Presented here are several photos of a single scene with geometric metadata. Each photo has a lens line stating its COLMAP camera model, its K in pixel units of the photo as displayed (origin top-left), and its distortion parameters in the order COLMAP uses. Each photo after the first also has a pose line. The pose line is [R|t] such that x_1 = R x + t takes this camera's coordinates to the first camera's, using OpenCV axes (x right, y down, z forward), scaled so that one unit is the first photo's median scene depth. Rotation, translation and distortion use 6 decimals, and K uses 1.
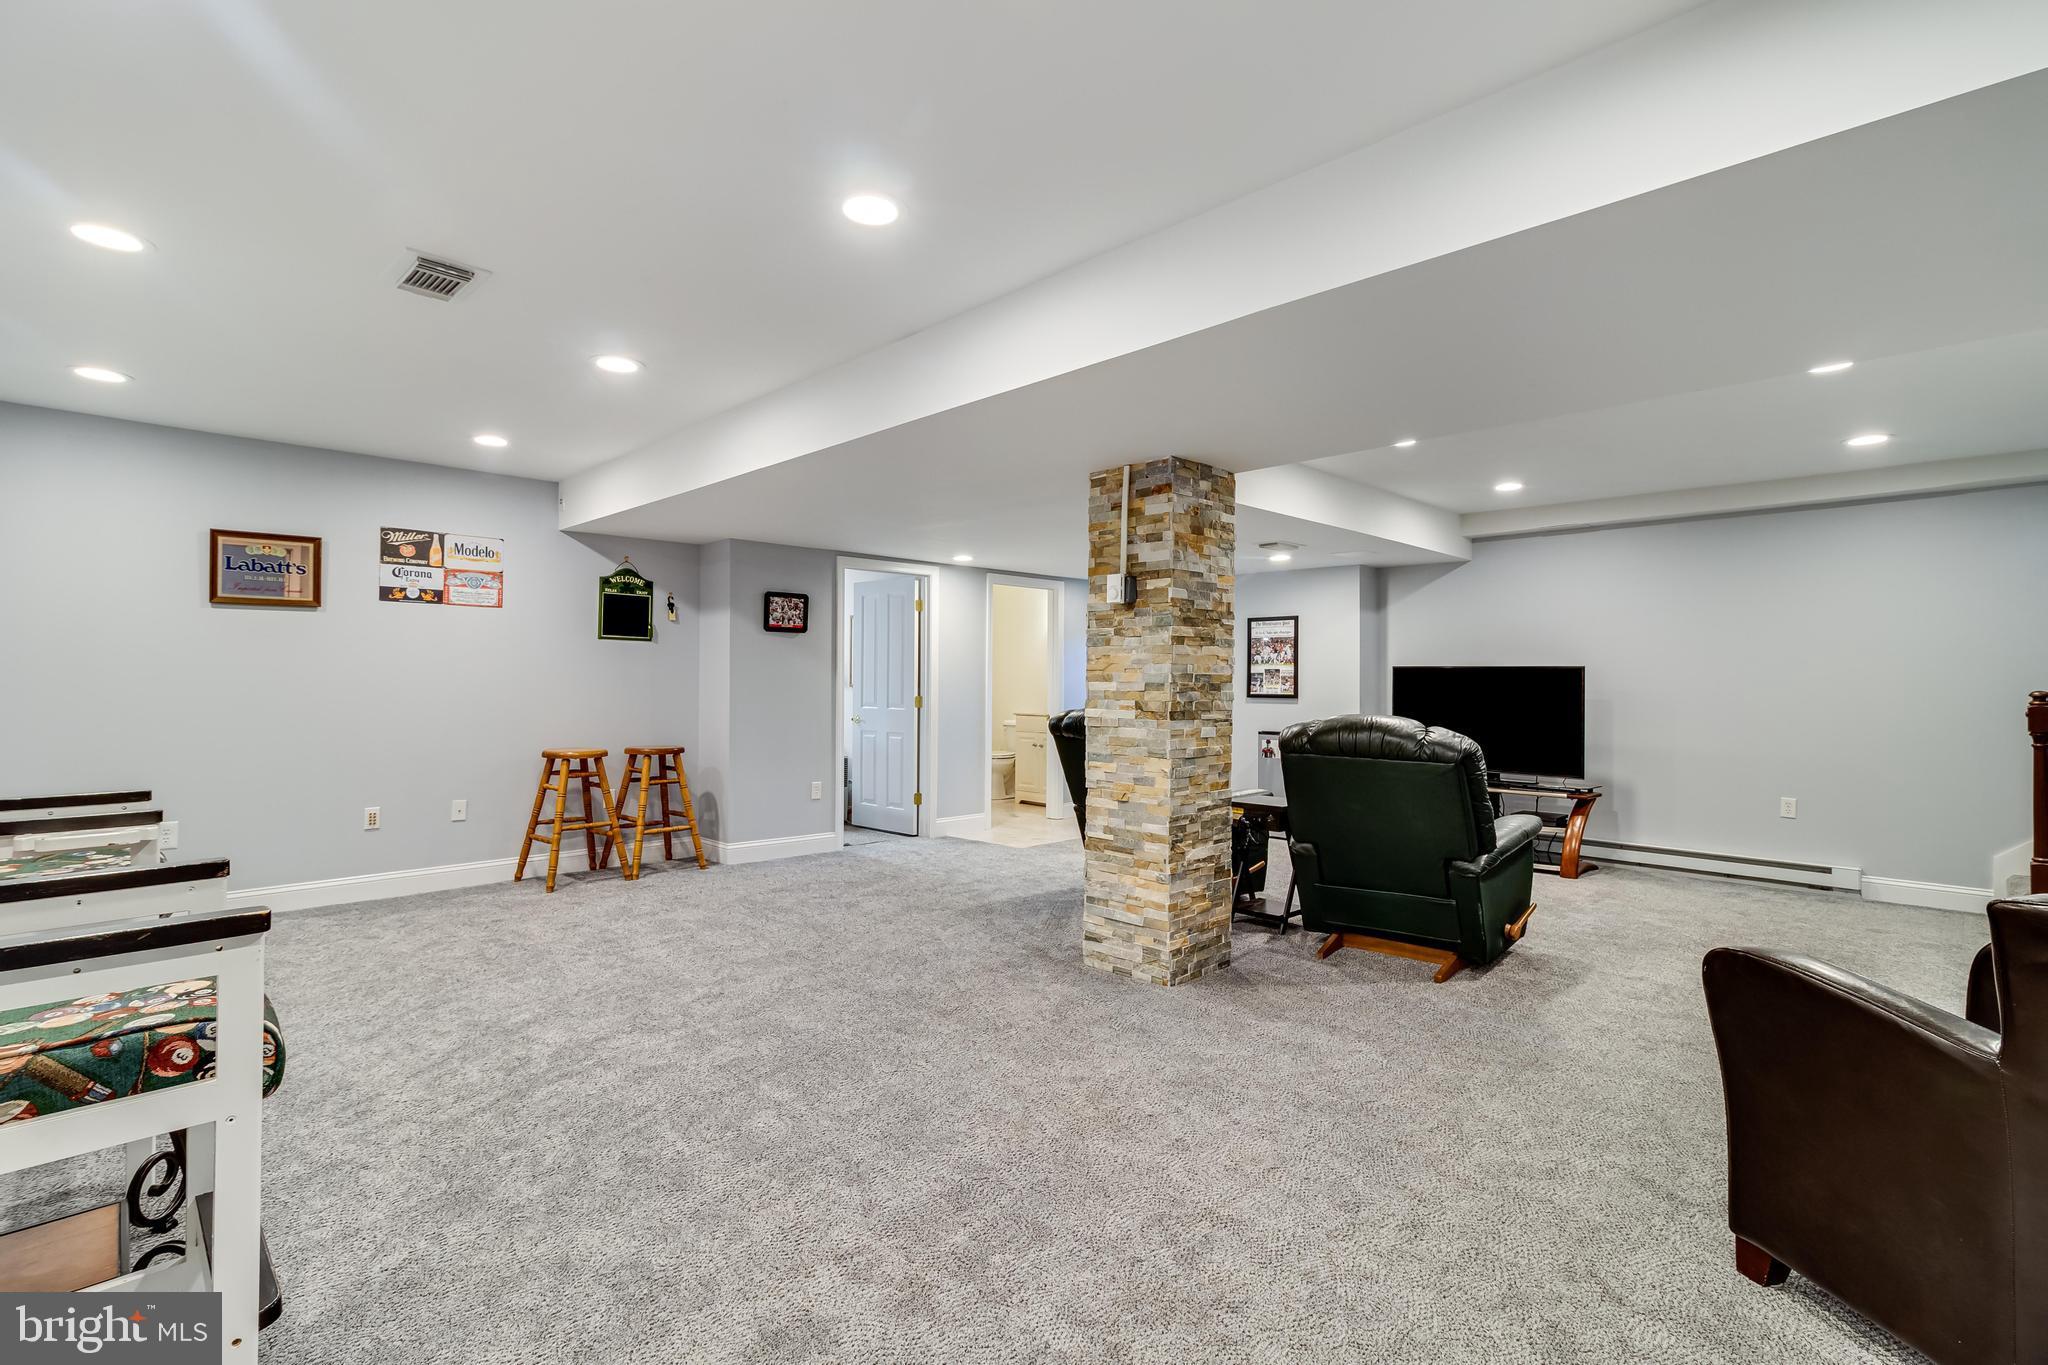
lens RADIAL K [[936.4, 0, 1029.6], [0, 936.4, 677.2], [0, 0, 1]] dist [-0.004456, -0.000101]
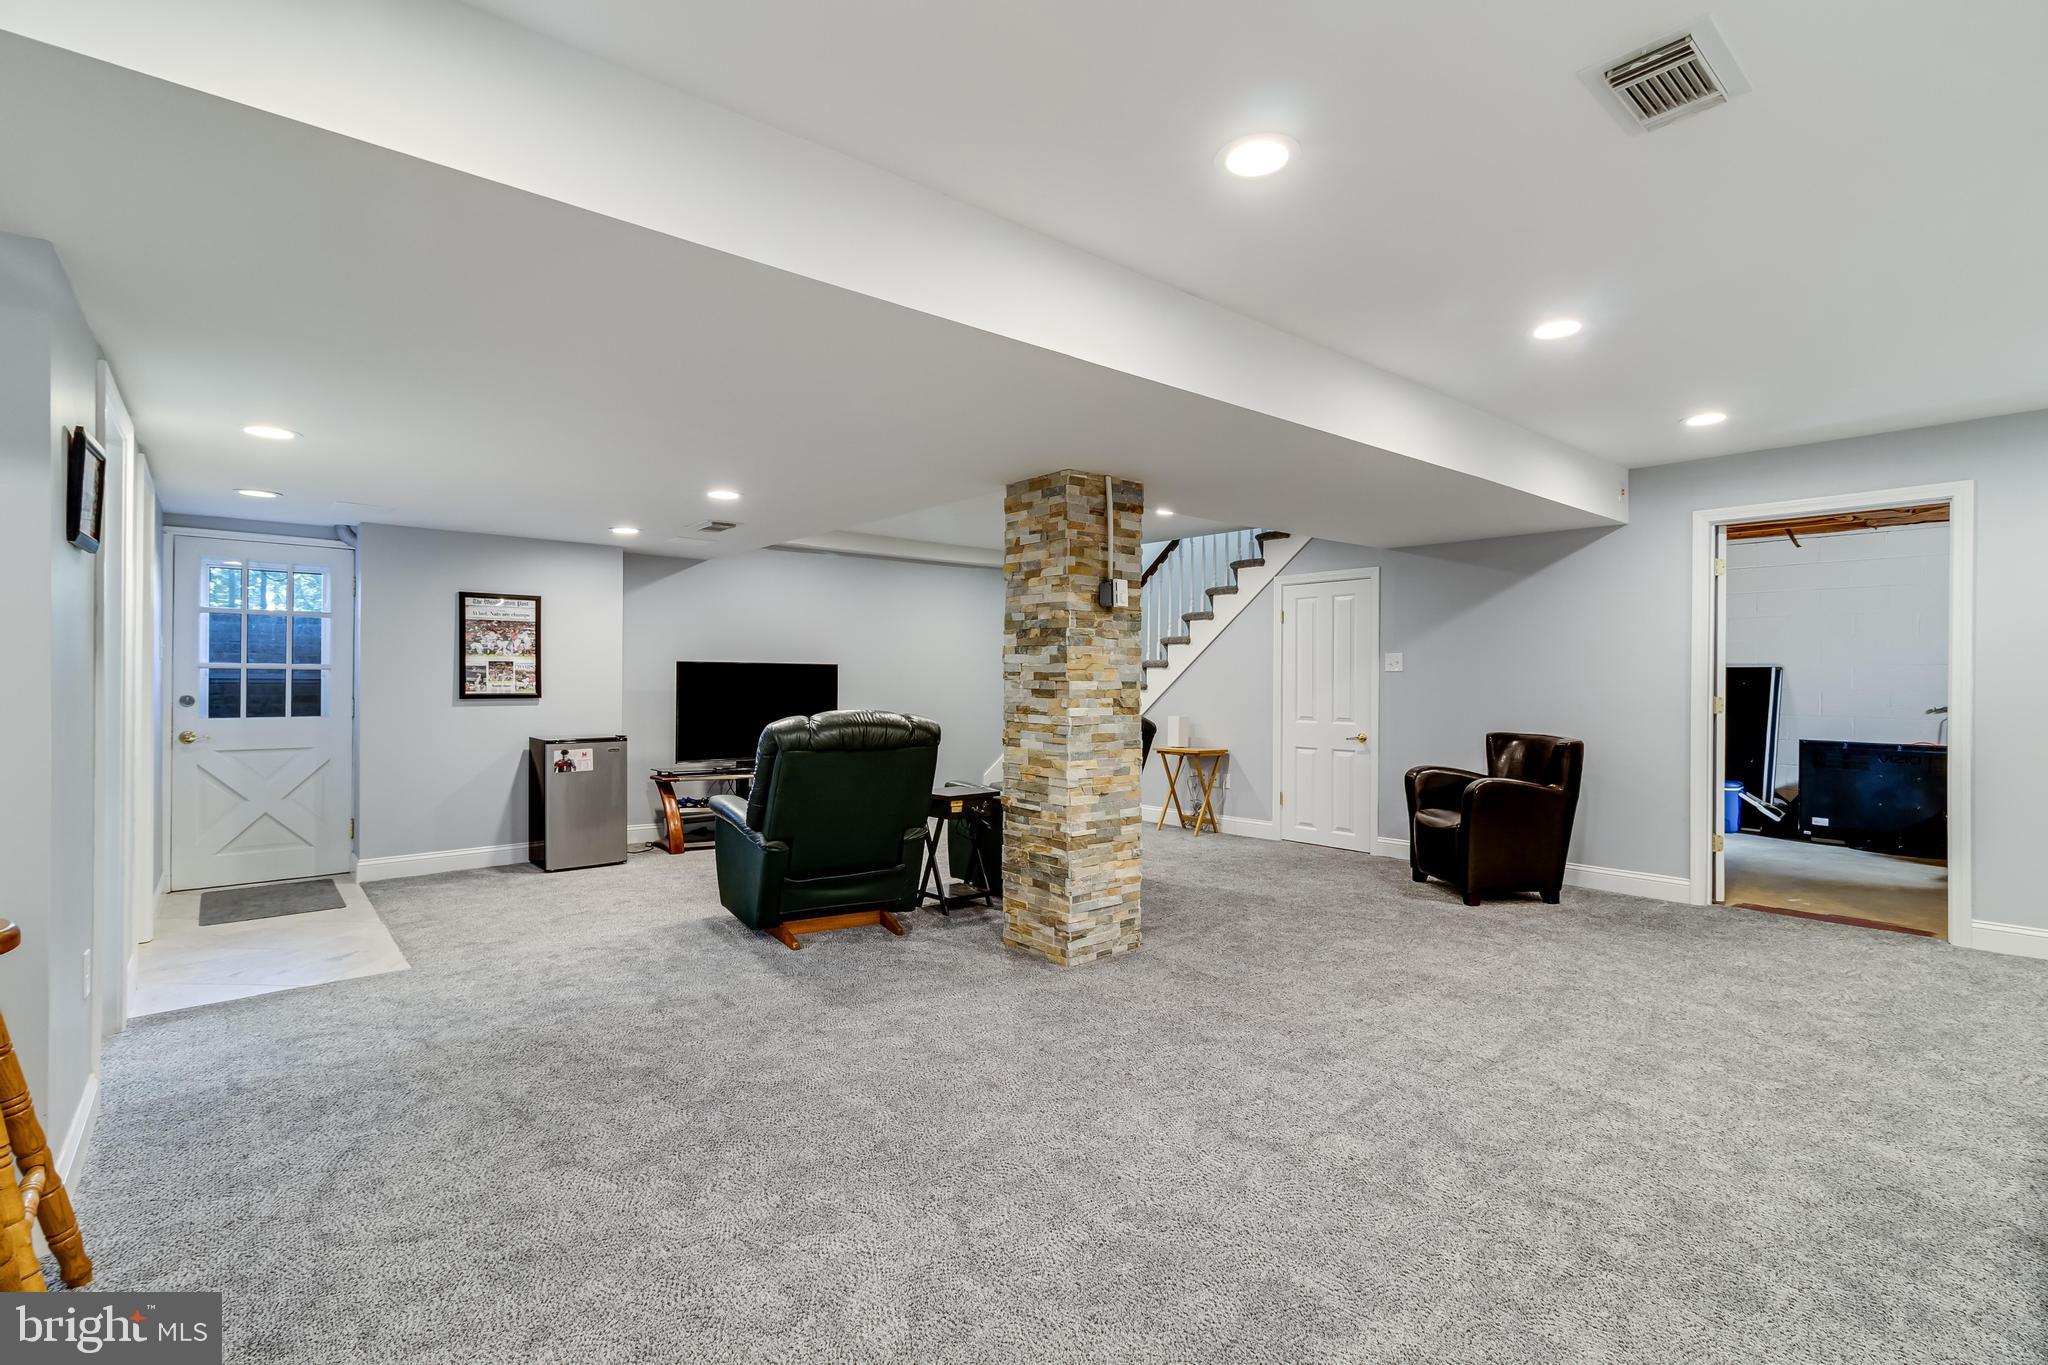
lens RADIAL K [[936.4, 0, 1029.6], [0, 936.4, 677.2], [0, 0, 1]] dist [-0.004456, -0.000101]
pose [[0.075385, -0.004643, 0.997144, -0.720553], [-0.006169, 0.999968, 0.005123, -0.002998], [-0.997135, -0.006538, 0.075354, 0.753880]]
